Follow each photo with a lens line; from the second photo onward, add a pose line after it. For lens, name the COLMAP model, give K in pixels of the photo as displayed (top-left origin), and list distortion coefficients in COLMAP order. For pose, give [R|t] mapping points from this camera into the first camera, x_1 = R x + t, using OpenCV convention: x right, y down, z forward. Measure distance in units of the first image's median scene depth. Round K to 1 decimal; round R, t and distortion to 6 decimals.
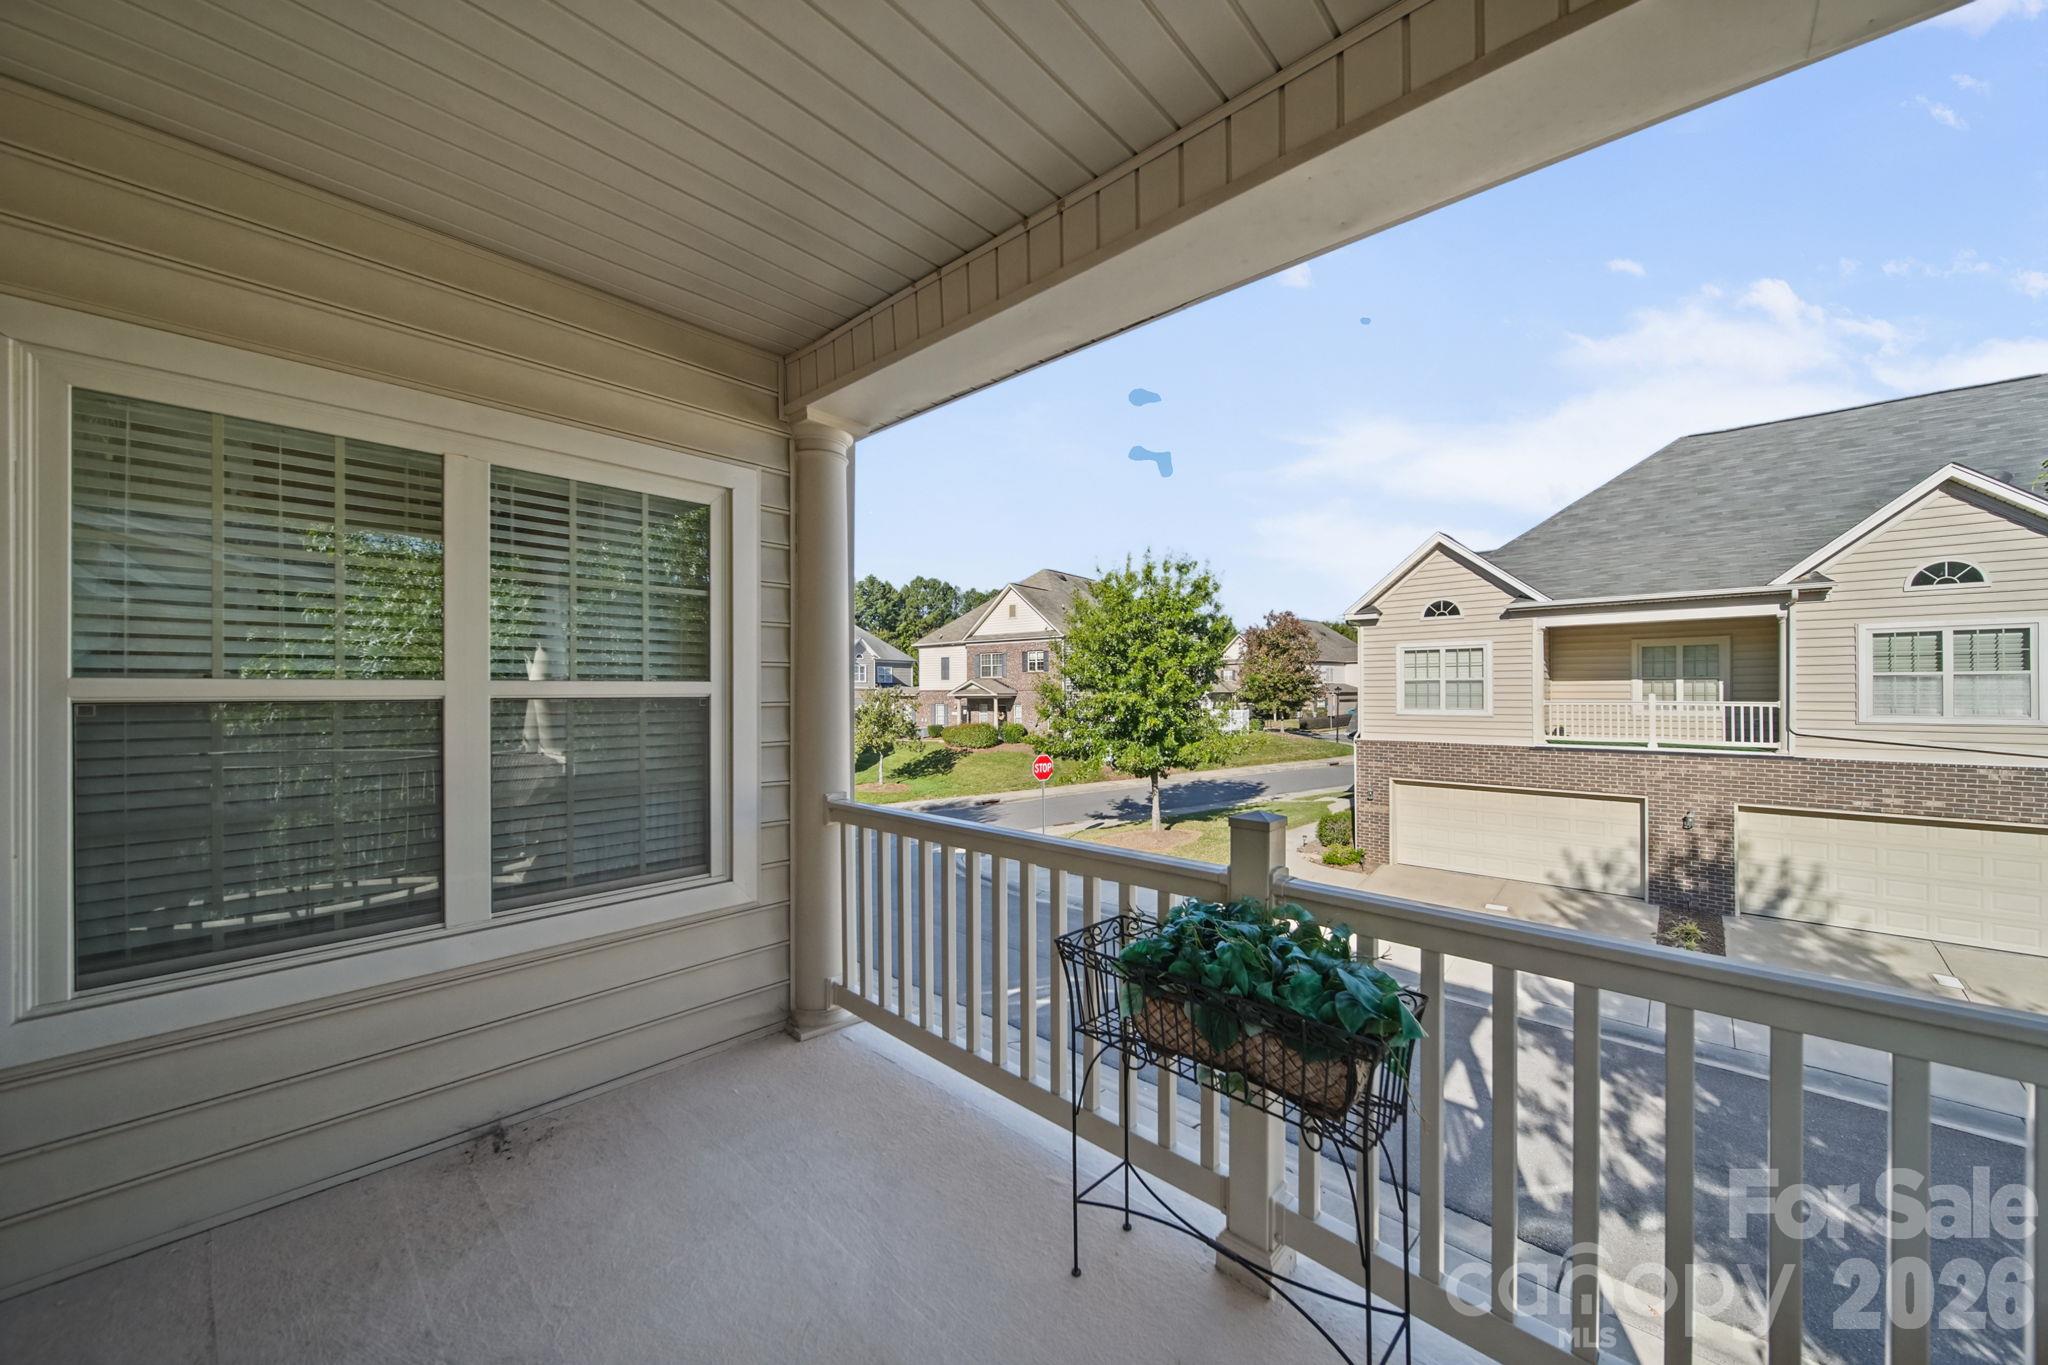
lens RADIAL K [[724.0, 0, 1023.7], [0, 724.0, 685.1], [0, 0, 1]] dist [-0.003135, 0.000171]
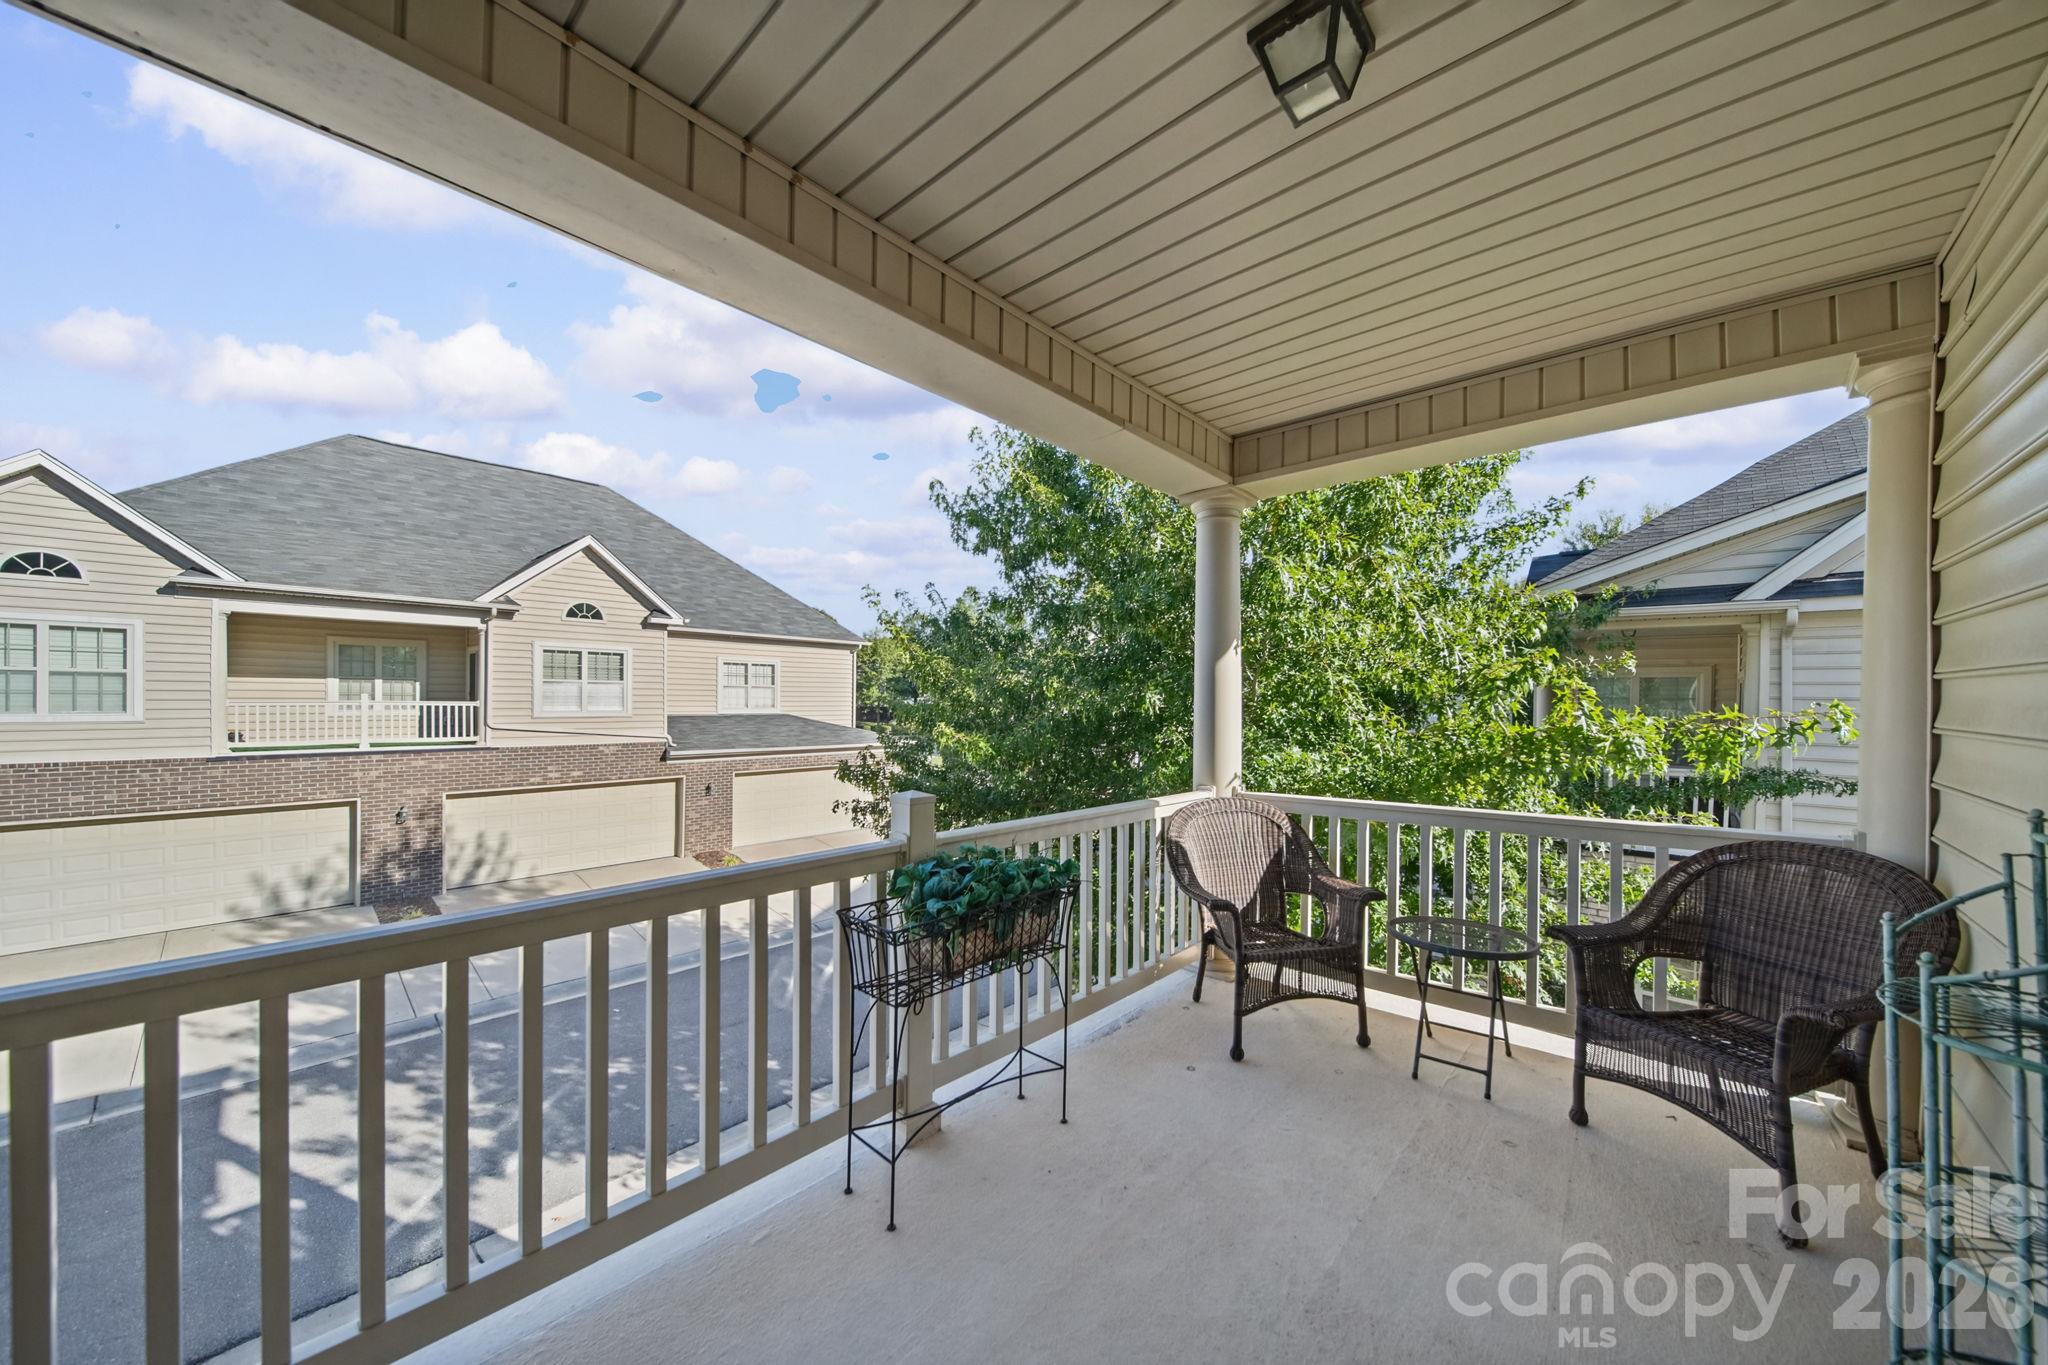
lens RADIAL K [[724.0, 0, 1024.9], [0, 724.0, 701.2], [0, 0, 1]] dist [-0.003135, 0.000171]
pose [[-0.000297, -0.001591, 0.999999, -0.118411], [-0.021239, 0.999773, 0.001584, 0.001914], [-0.999774, -0.021238, -0.000331, 0.098639]]
